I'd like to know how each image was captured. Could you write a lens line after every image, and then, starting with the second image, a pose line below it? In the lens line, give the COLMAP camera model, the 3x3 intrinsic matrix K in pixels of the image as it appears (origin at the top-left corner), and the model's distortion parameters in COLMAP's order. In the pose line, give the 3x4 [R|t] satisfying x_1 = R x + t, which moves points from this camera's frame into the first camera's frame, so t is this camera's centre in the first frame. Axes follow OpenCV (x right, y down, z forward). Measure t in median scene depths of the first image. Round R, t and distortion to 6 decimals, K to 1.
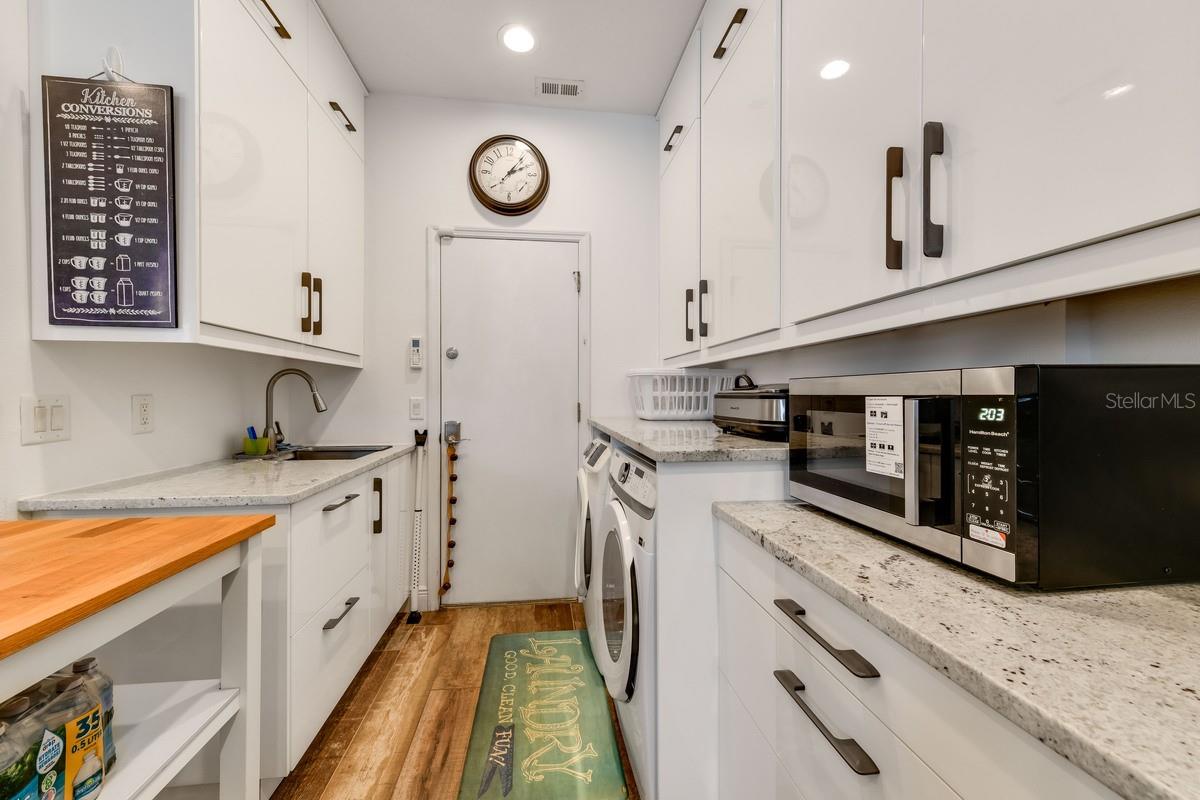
lens RADIAL K [[494.1, 0, 590.8], [0, 494.1, 395.3], [0, 0, 1]] dist [-0.000414, 0.000193]
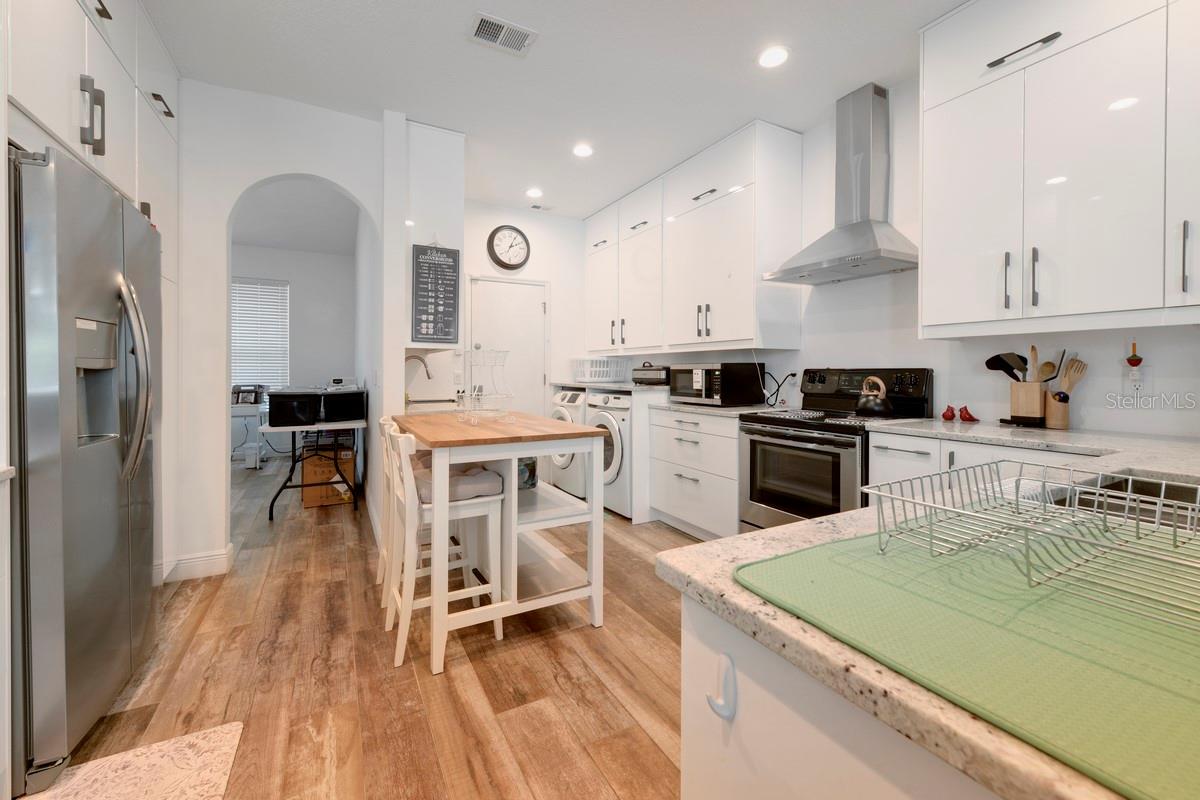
lens RADIAL K [[494.1, 0, 600.8], [0, 494.1, 371.5], [0, 0, 1]] dist [-0.000414, 0.000193]
pose [[0.925174, -0.002806, 0.379533, -1.167976], [0.002373, 0.999996, 0.001608, 0.006885], [-0.379536, -0.000587, 0.925177, -1.704588]]
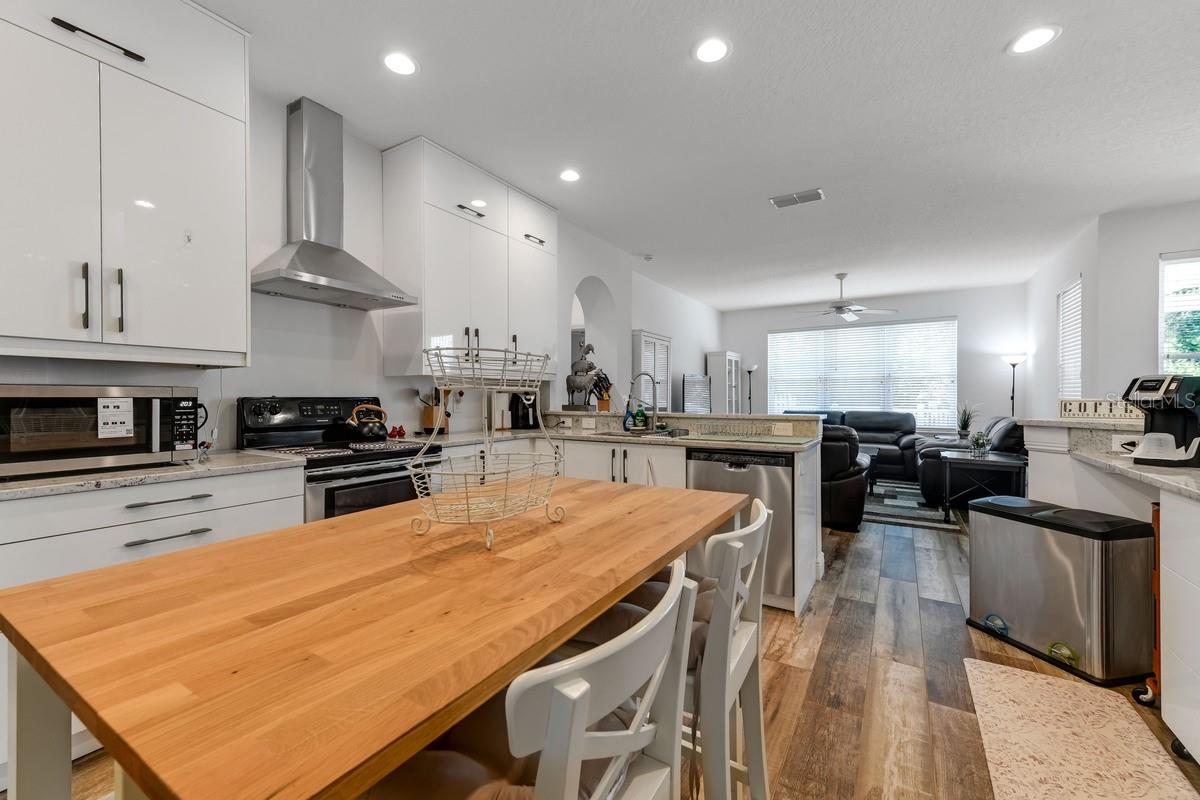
lens RADIAL K [[494.1, 0, 594.1], [0, 494.1, 401.8], [0, 0, 1]] dist [-0.000414, 0.000193]
pose [[-0.783051, -0.008438, 0.621900, -1.491892], [-0.000603, 0.999918, 0.012807, -0.005741], [-0.621957, 0.009654, -0.782992, 0.942648]]
